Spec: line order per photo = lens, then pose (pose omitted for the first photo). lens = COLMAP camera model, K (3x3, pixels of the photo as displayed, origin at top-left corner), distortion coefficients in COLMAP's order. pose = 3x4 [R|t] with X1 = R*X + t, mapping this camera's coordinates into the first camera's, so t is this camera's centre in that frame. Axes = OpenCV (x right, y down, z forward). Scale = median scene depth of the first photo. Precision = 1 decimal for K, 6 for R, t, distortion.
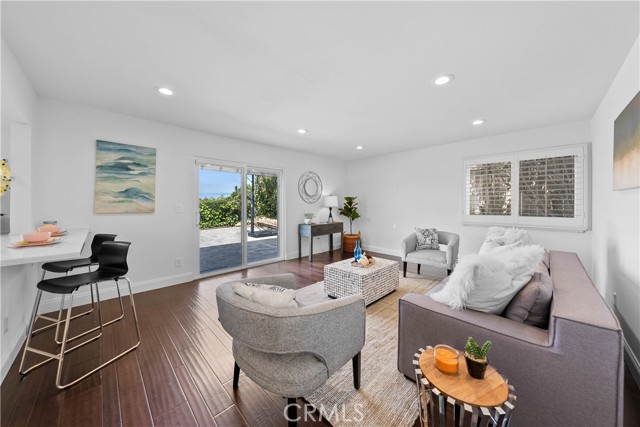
lens RADIAL K [[221.9, 0, 321.8], [0, 221.9, 203.4], [0, 0, 1]] dist [0.000024, 0.000052]
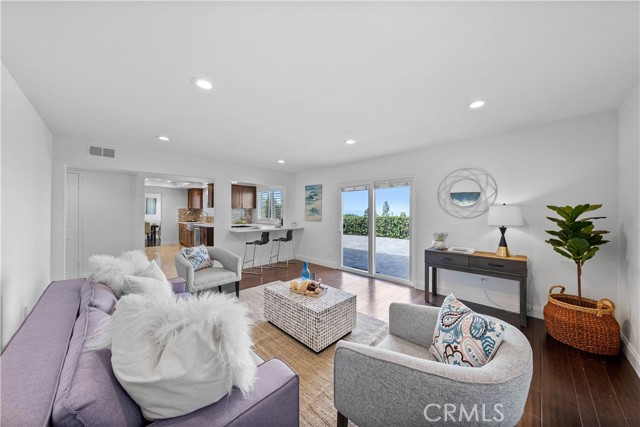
lens RADIAL K [[221.9, 0, 326.8], [0, 221.9, 213.0], [0, 0, 1]] dist [0.000024, 0.000052]
pose [[0.015223, -0.001244, -0.999883, 0.902775], [-0.009009, 0.999958, -0.001381, -0.018306], [0.999844, 0.009029, 0.015211, 0.931898]]
